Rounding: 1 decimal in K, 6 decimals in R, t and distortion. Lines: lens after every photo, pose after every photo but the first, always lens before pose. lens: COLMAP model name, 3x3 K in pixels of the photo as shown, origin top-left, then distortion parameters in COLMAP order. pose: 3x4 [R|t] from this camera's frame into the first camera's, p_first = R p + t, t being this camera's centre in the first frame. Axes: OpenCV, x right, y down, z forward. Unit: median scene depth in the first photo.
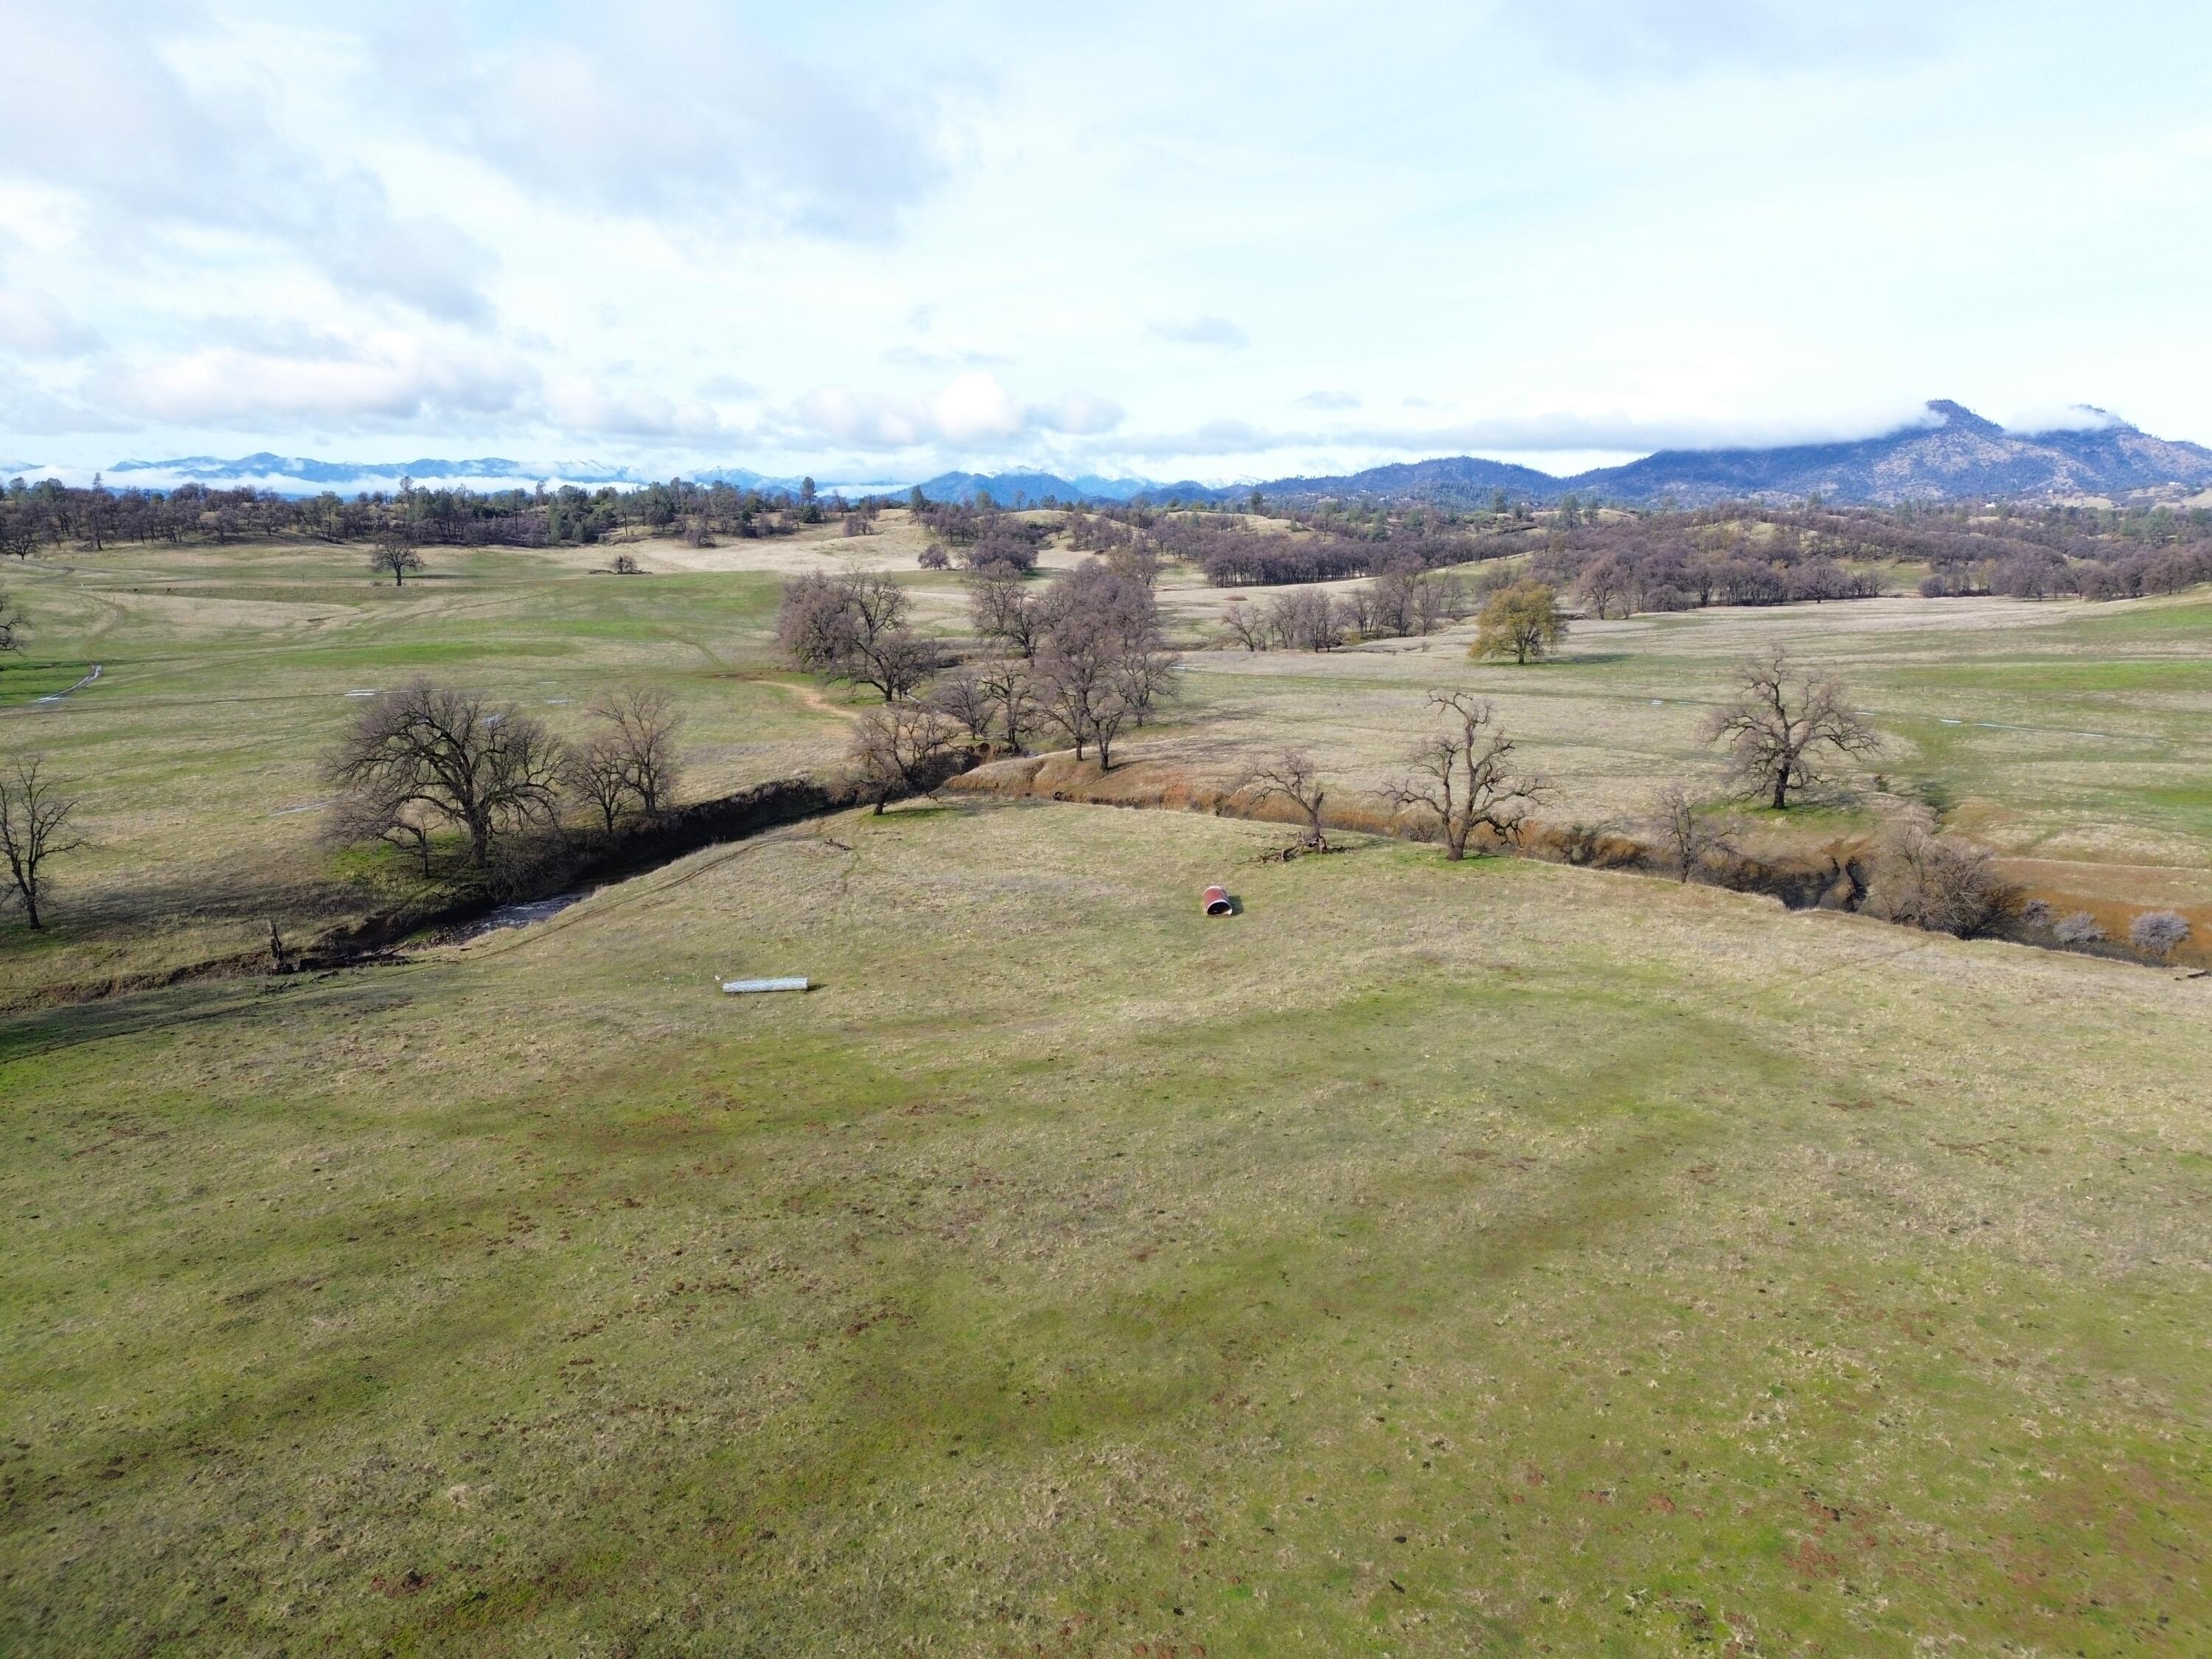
lens RADIAL K [[1527.2, 0, 1102.2], [0, 1527.2, 837.4], [0, 0, 1]] dist [0.059561, -0.047865]
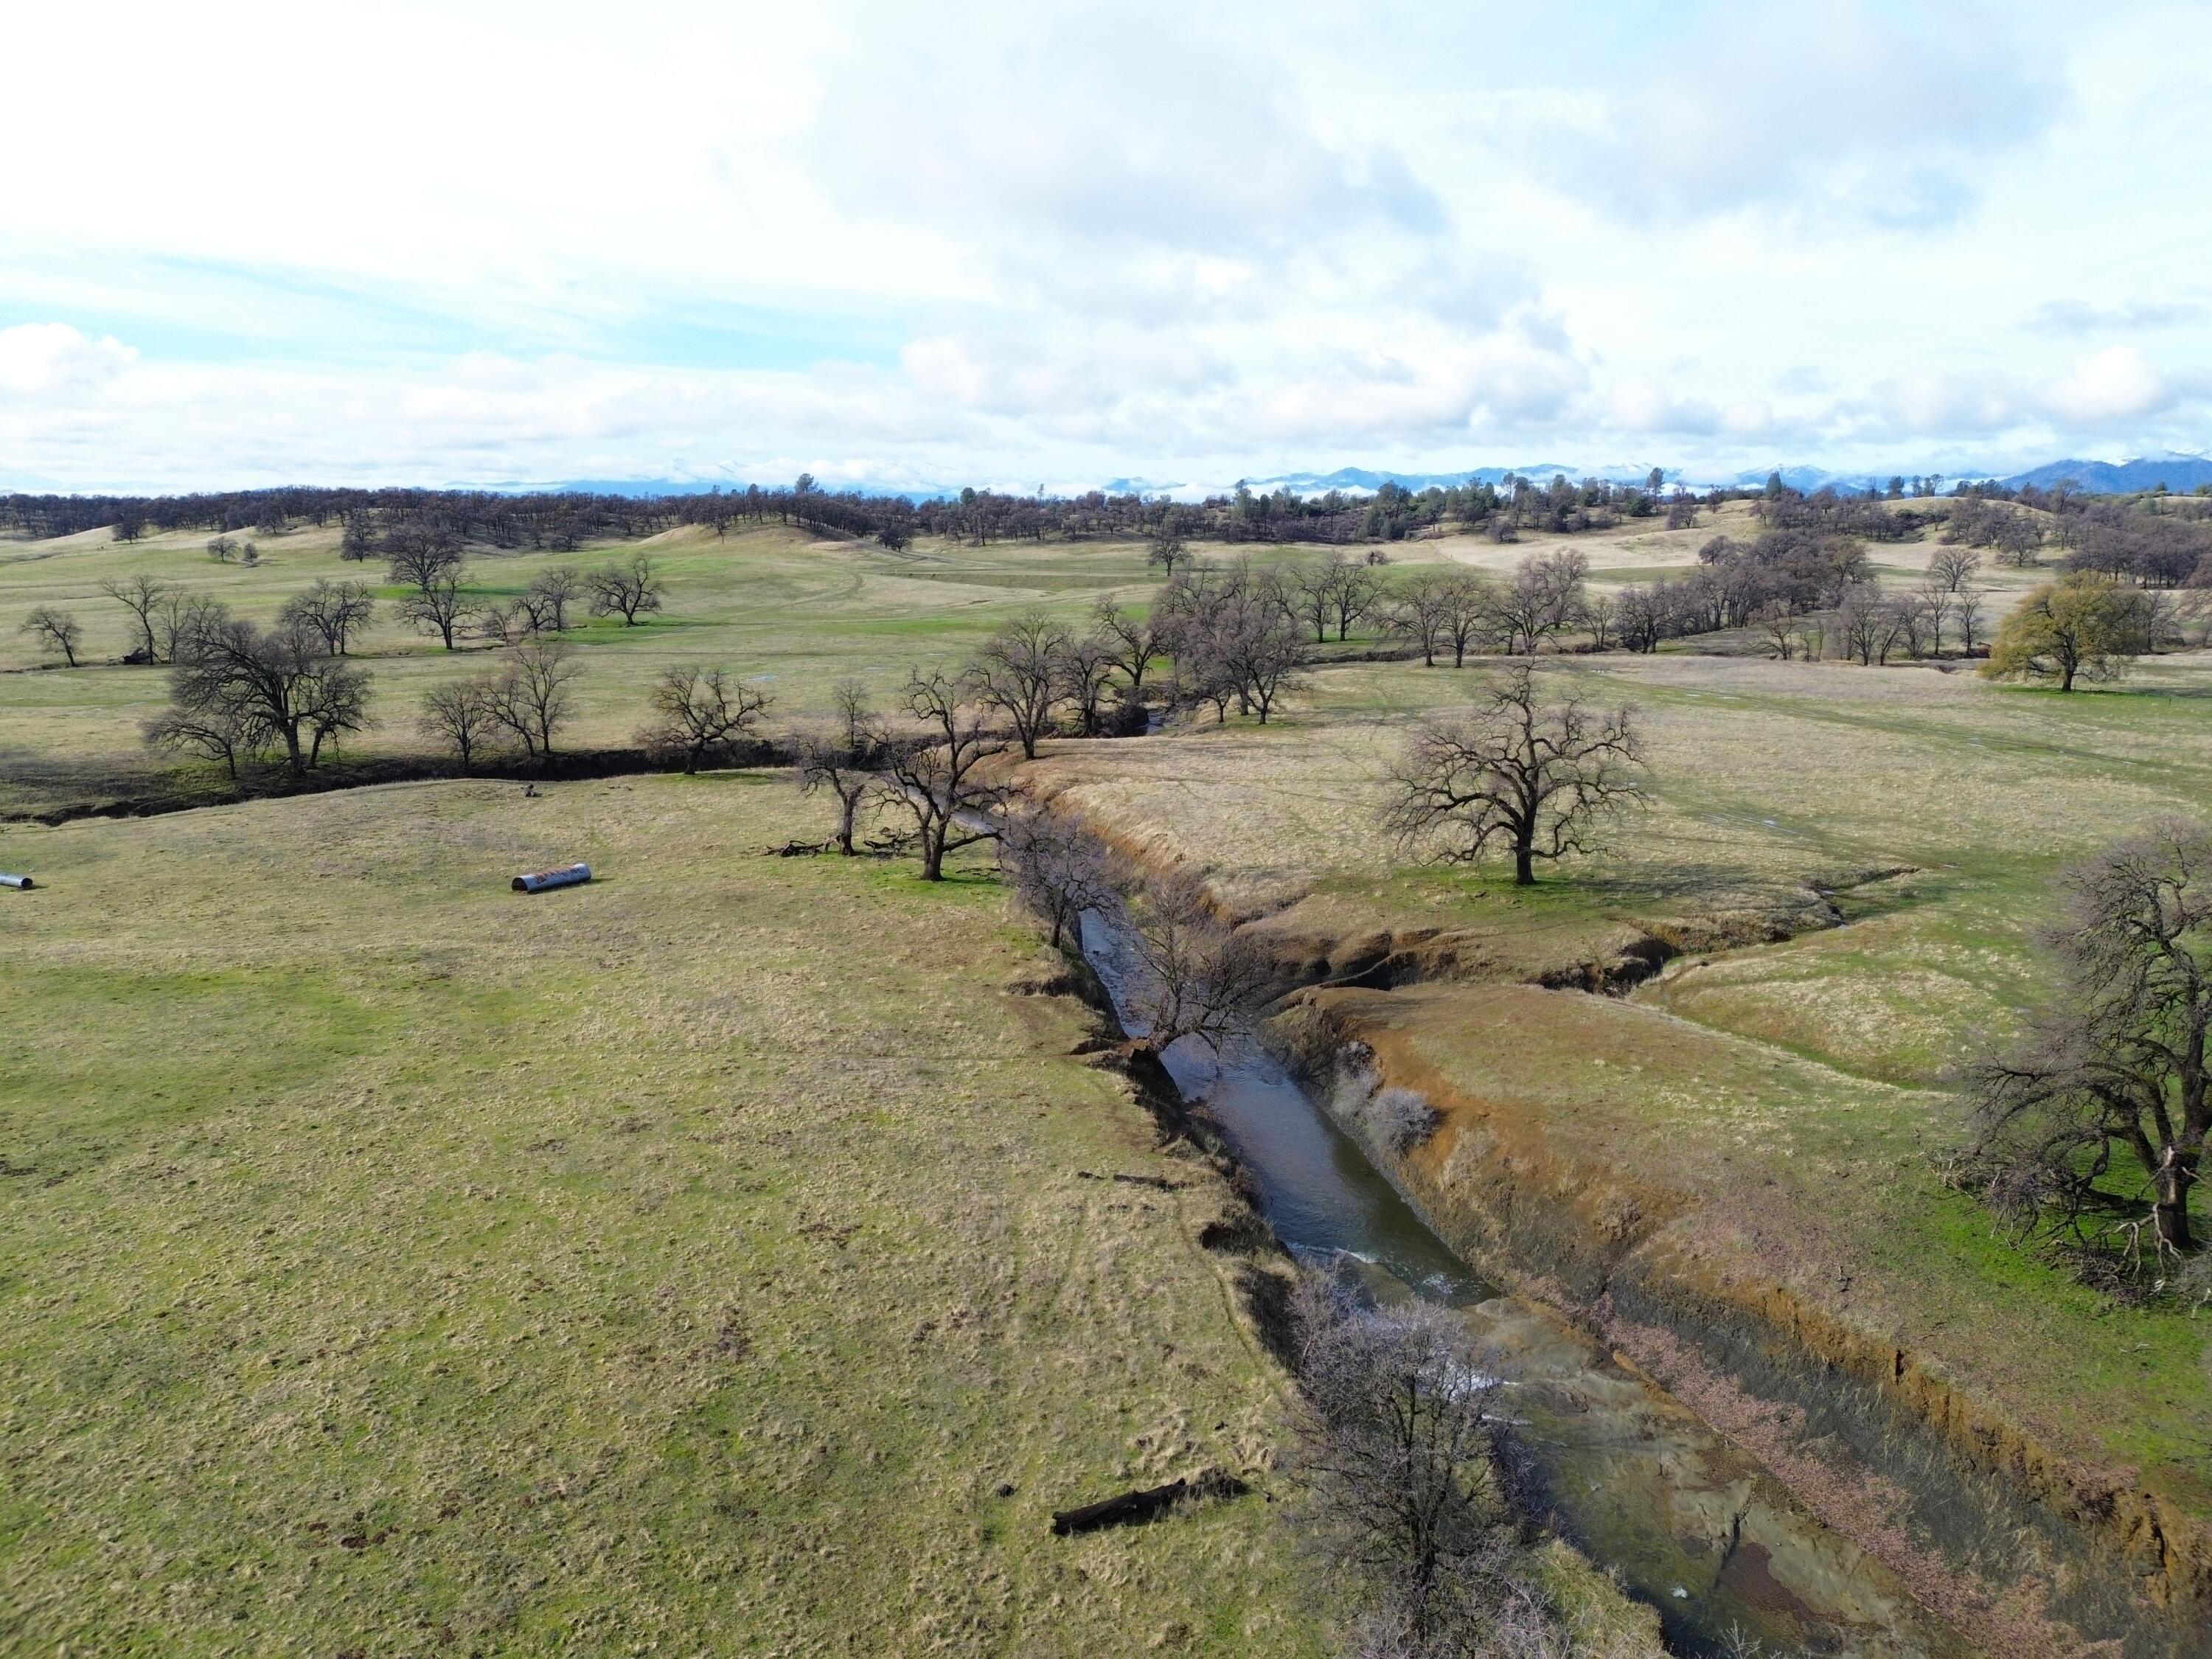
lens RADIAL K [[1527.2, 0, 1102.5], [0, 1527.2, 836.1], [0, 0, 1]] dist [0.059561, -0.047865]
pose [[0.802437, 0.113909, -0.585764, 0.127350], [-0.115560, 0.992693, 0.034736, -0.007754], [0.585441, 0.039817, 0.809737, 0.063613]]
